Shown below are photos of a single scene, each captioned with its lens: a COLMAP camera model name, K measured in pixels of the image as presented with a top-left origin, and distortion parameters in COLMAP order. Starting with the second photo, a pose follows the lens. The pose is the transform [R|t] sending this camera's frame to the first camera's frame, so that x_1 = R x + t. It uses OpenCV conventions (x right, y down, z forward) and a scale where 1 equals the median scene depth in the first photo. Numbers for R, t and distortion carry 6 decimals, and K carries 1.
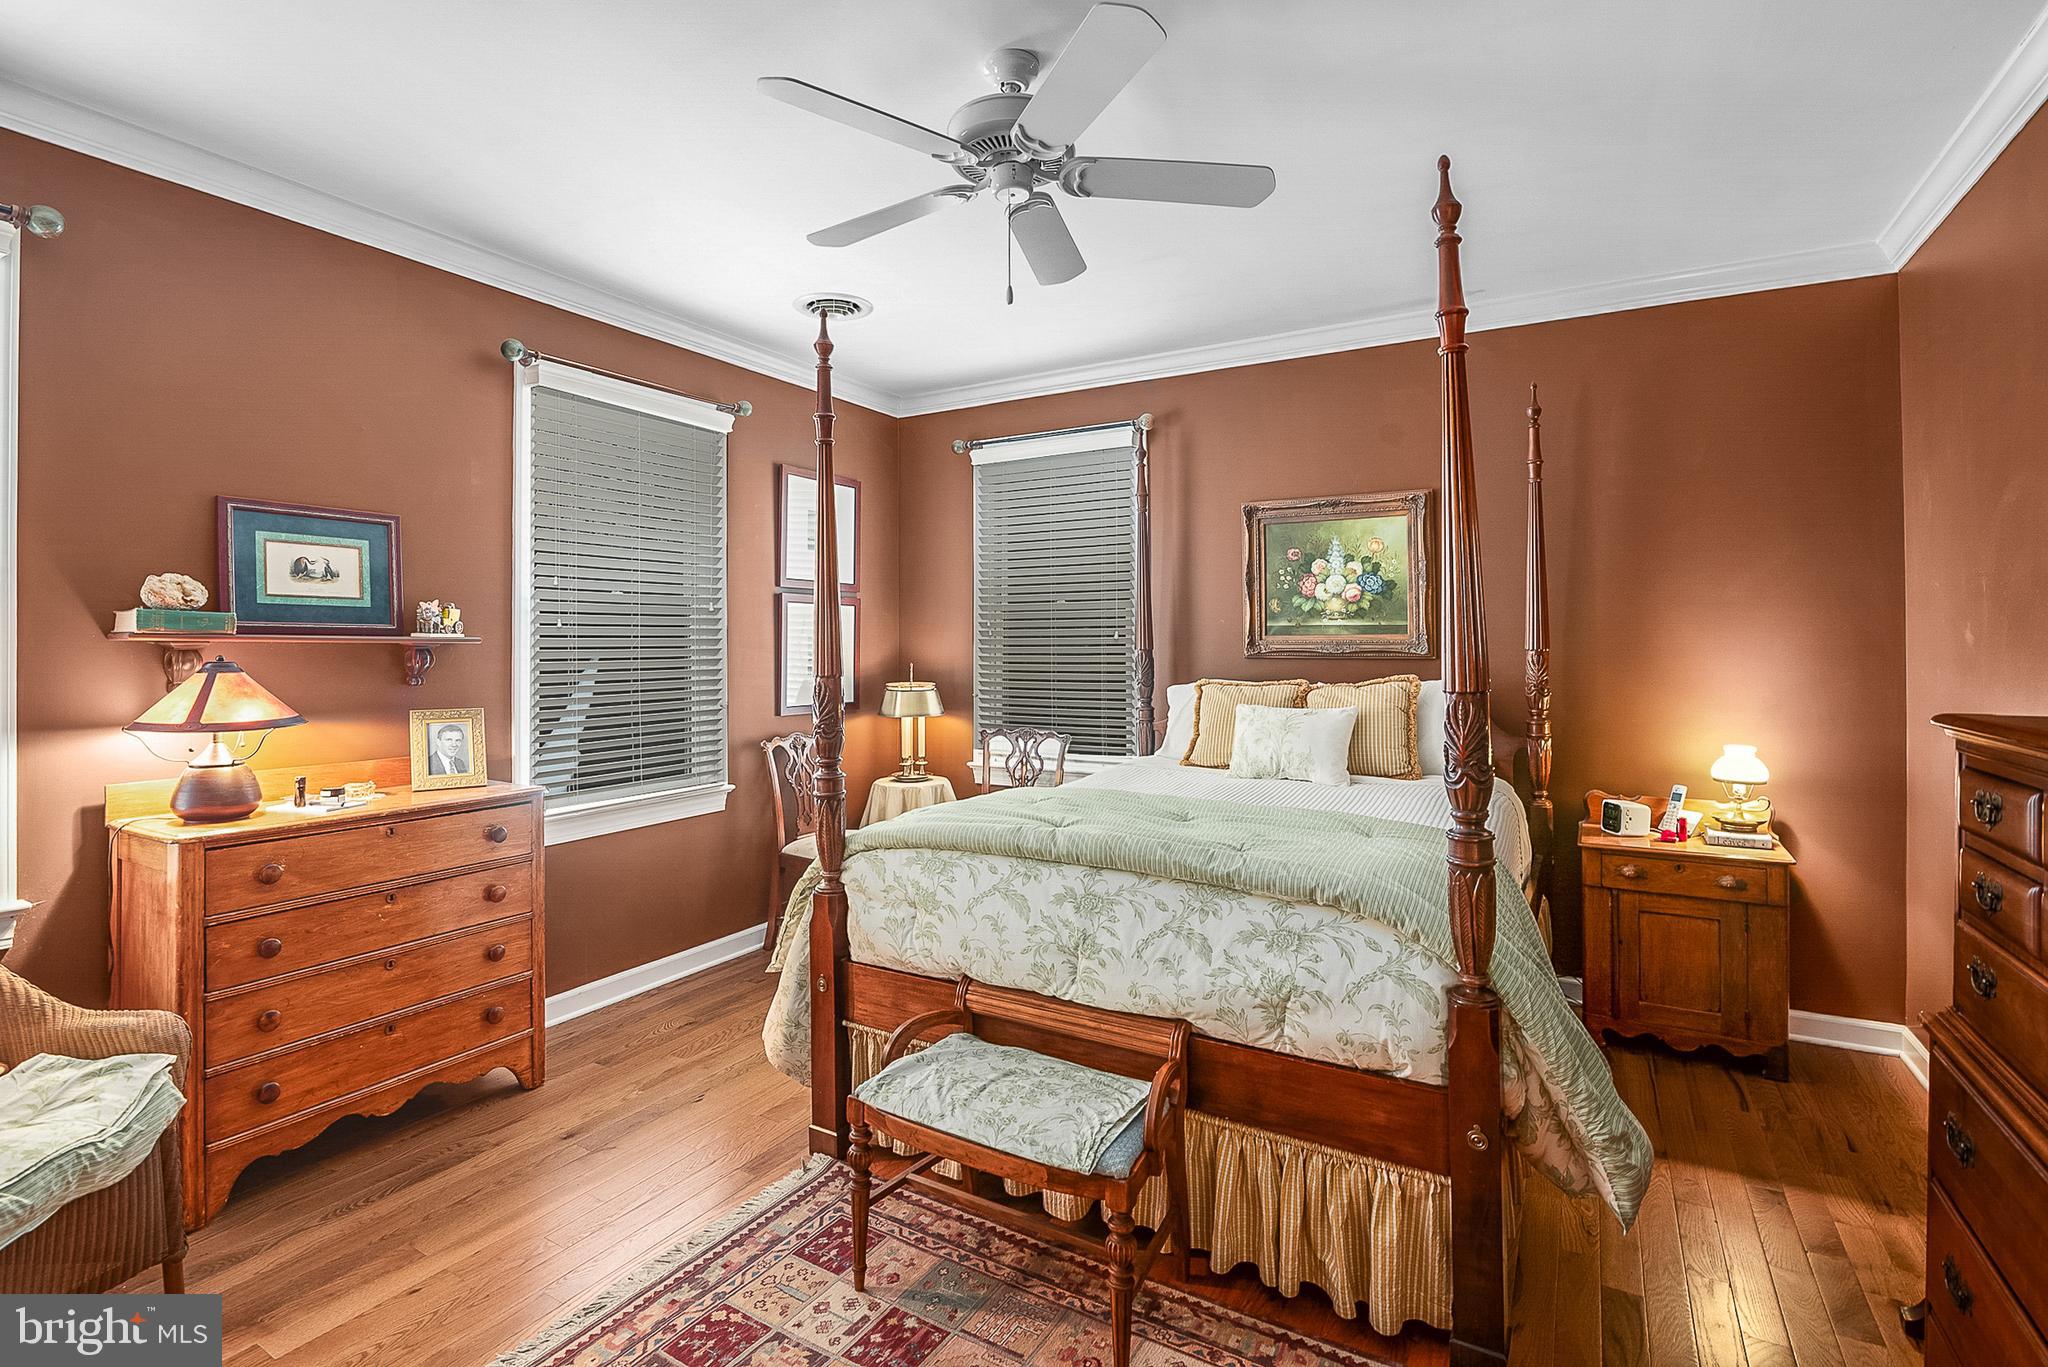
lens RADIAL K [[947.9, 0, 1014.8], [0, 947.9, 642.9], [0, 0, 1]] dist [-0.015759, -0.001157]
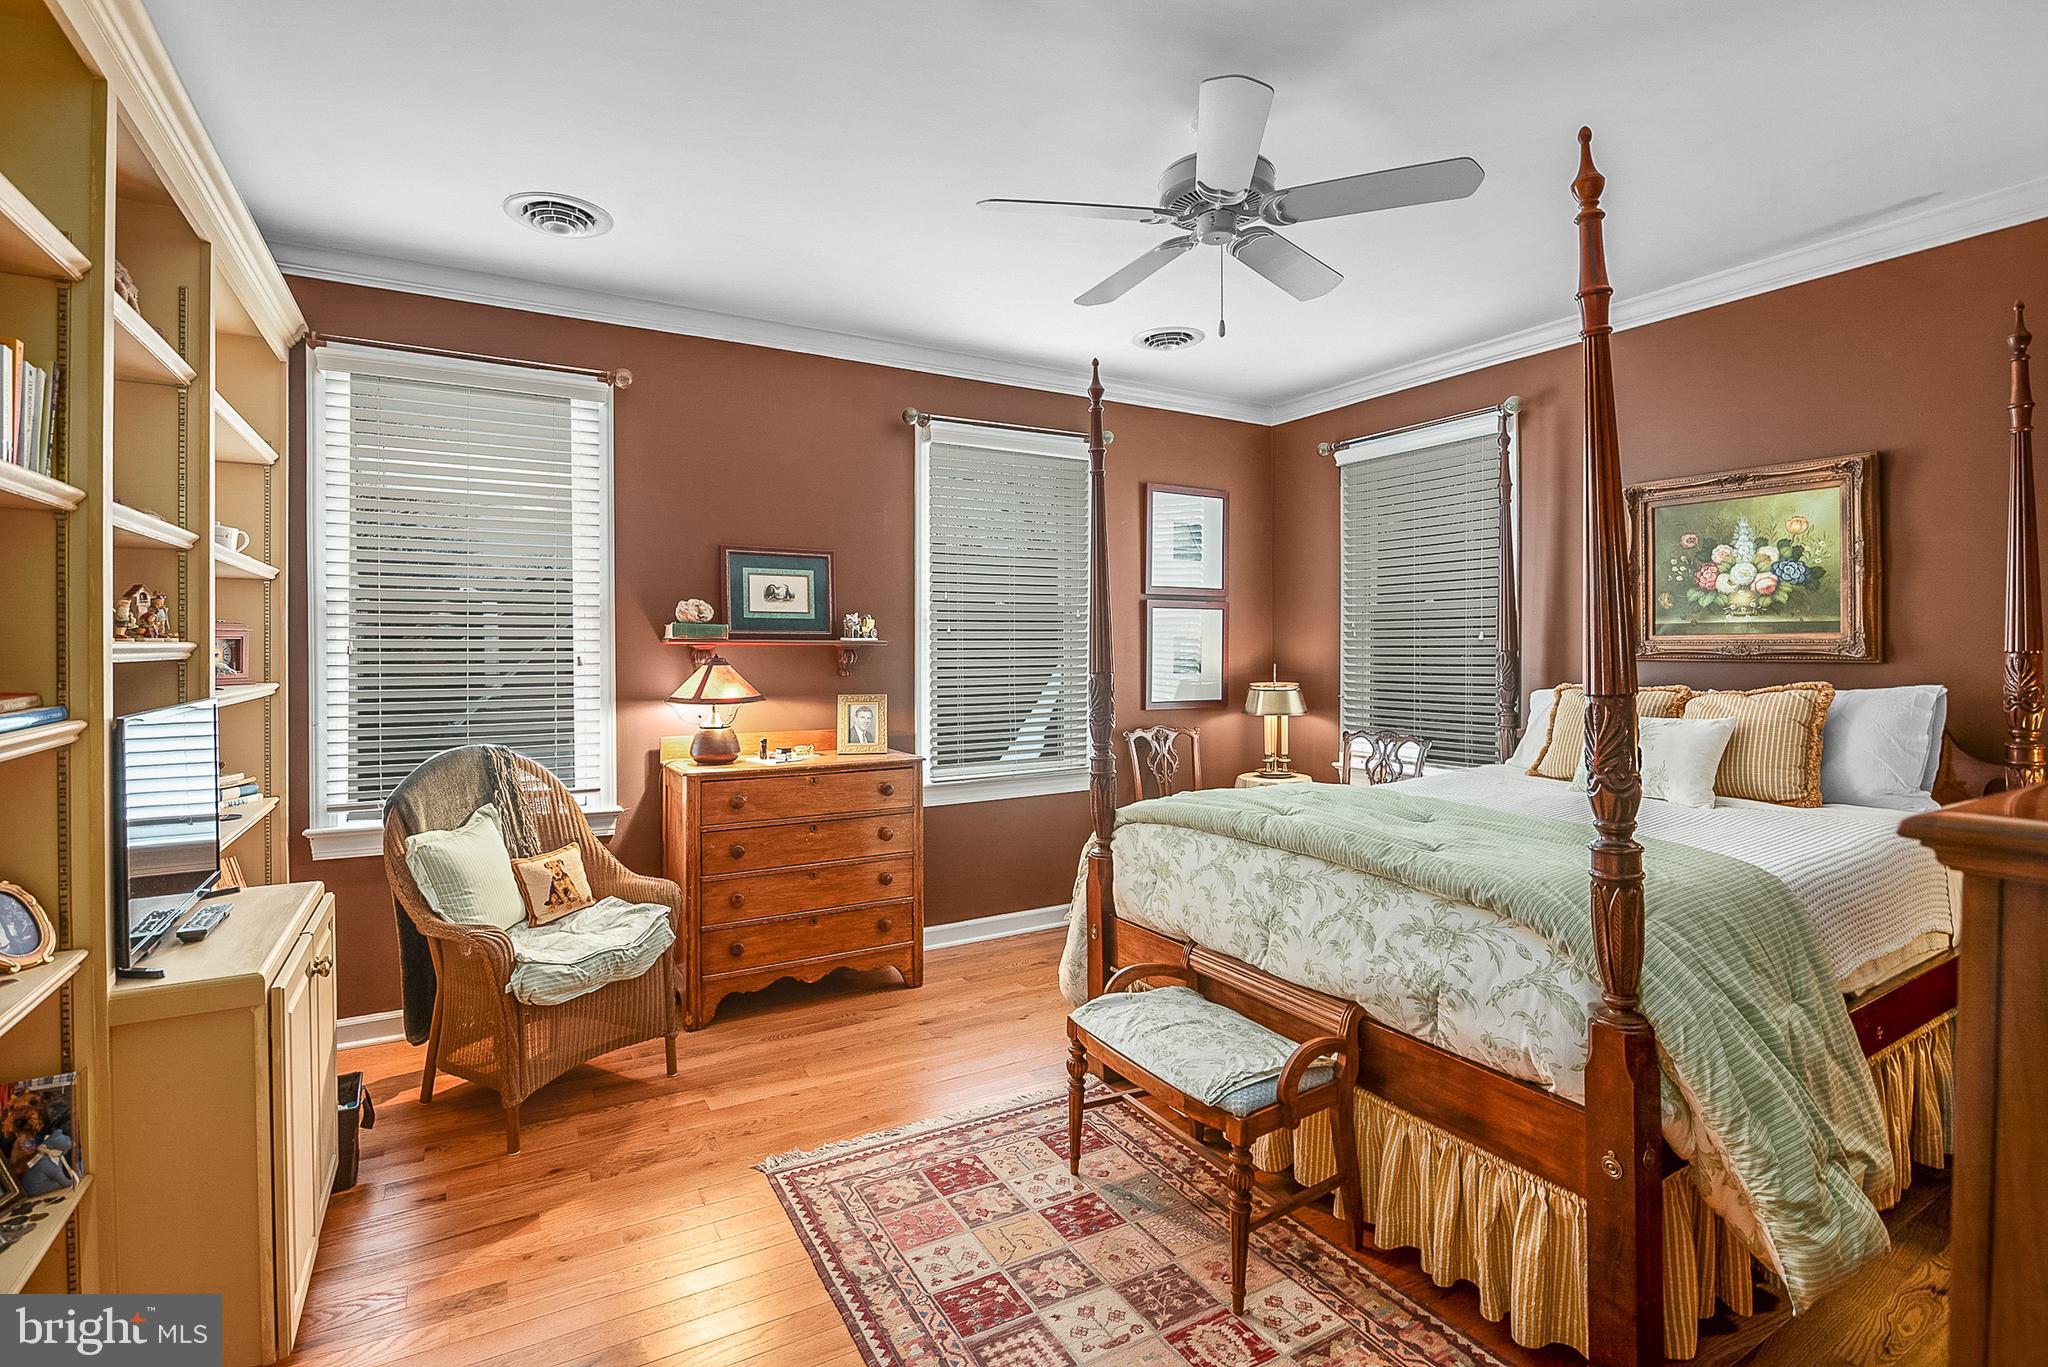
lens RADIAL K [[947.9, 0, 1024.5], [0, 947.9, 663.2], [0, 0, 1]] dist [-0.015759, -0.001157]
pose [[0.874512, 0.007659, -0.484943, 0.309785], [0.001894, 0.999814, 0.019206, 0.000779], [0.485000, -0.017714, 0.874335, -0.076767]]
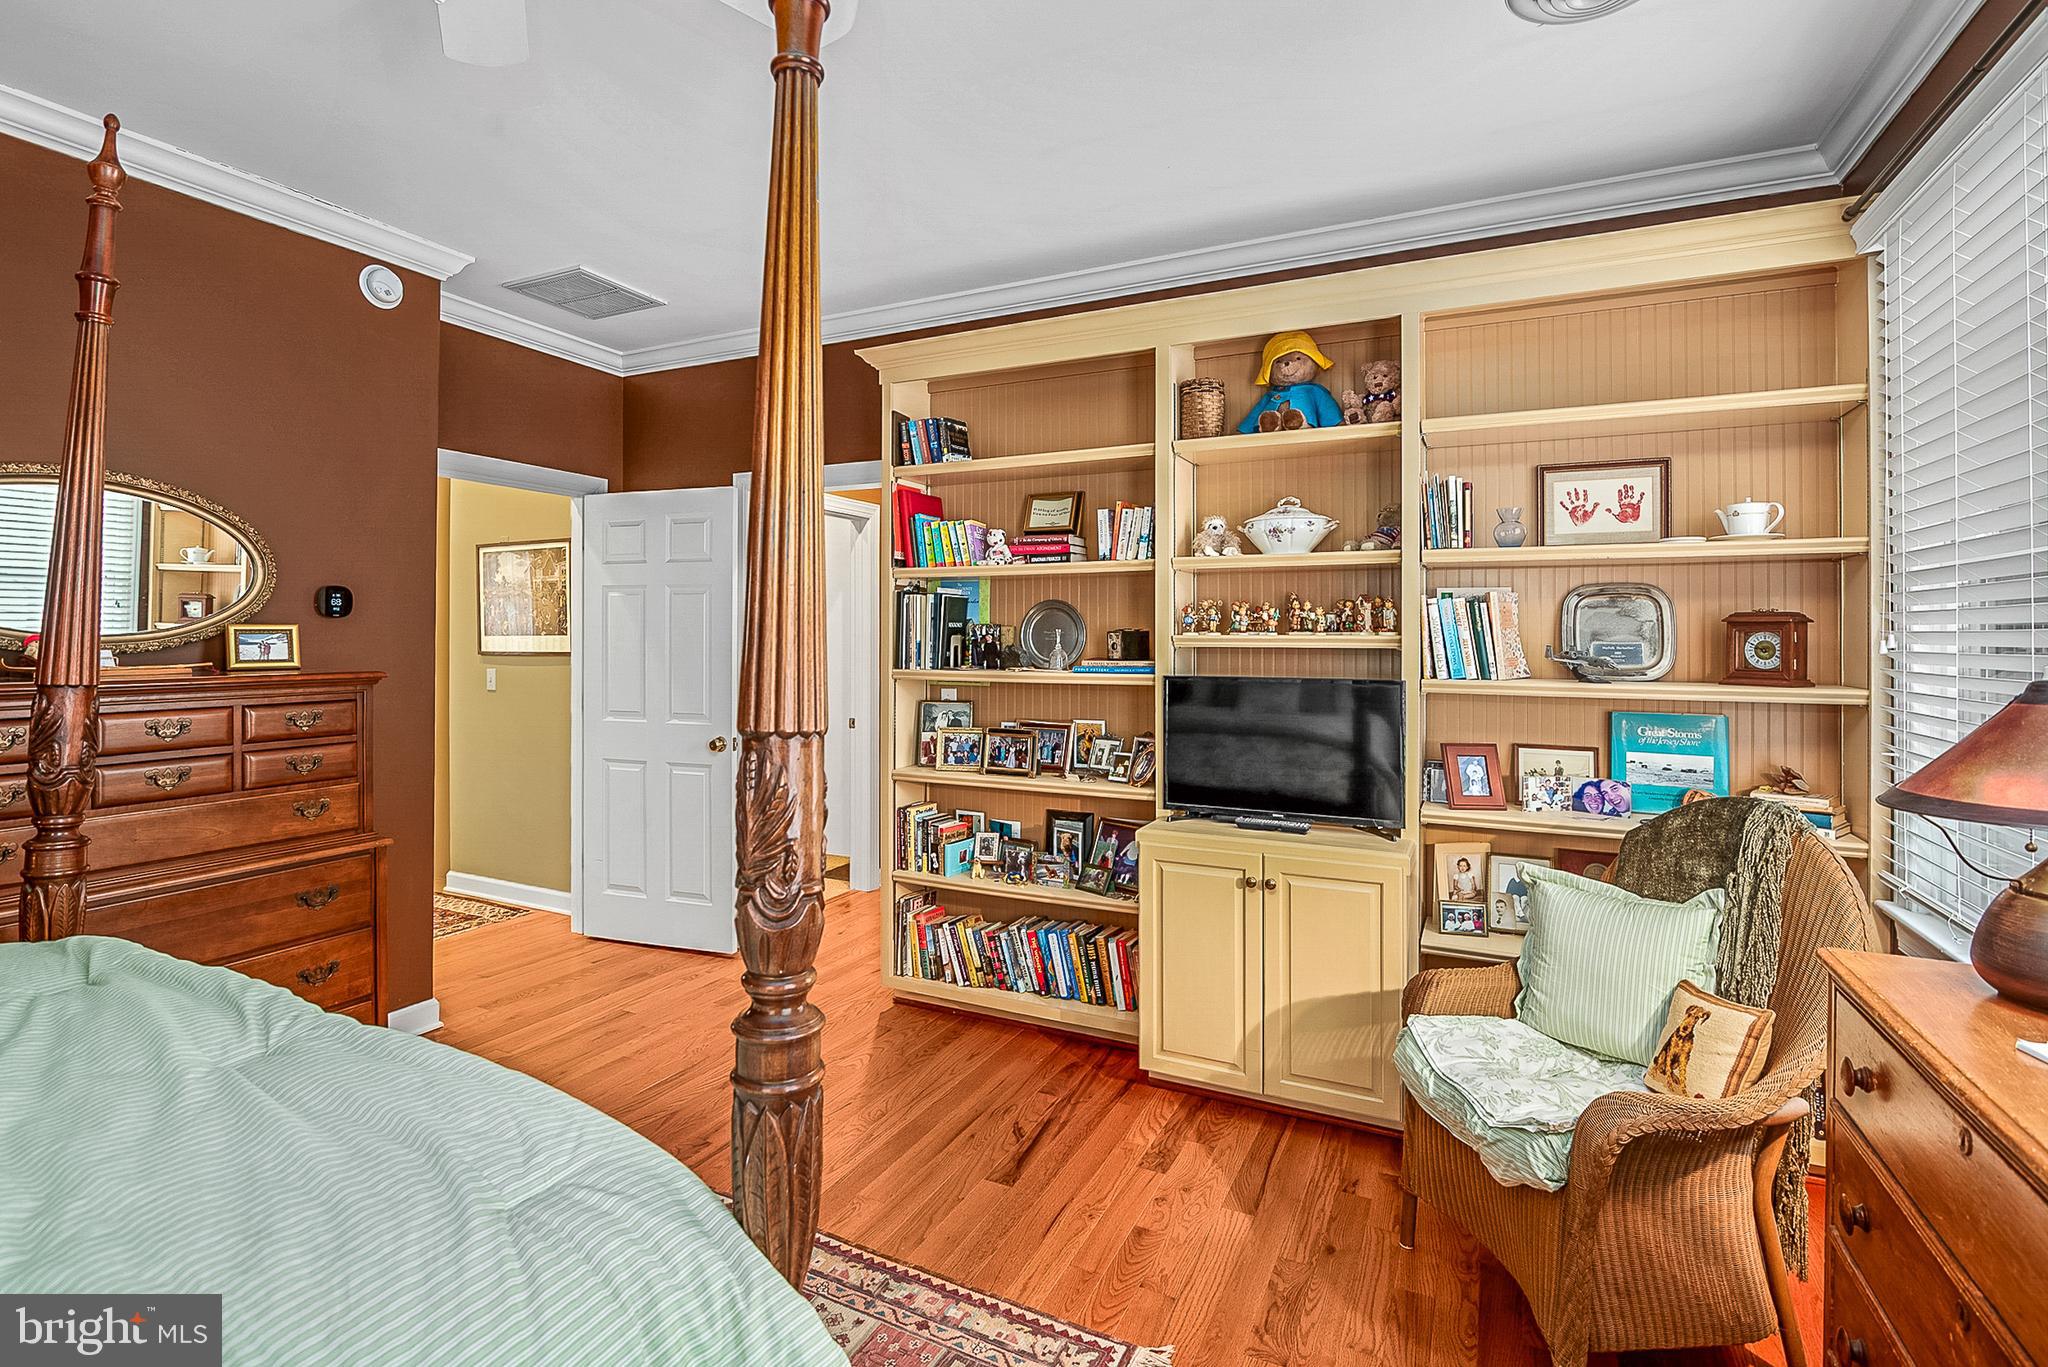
lens RADIAL K [[947.9, 0, 1033.2], [0, 947.9, 623.0], [0, 0, 1]] dist [-0.015759, -0.001157]
pose [[-0.995805, -0.000857, -0.091495, -0.289584], [0.000827, 0.999831, -0.018373, -0.003119], [0.091495, -0.018371, -0.995636, 1.490966]]
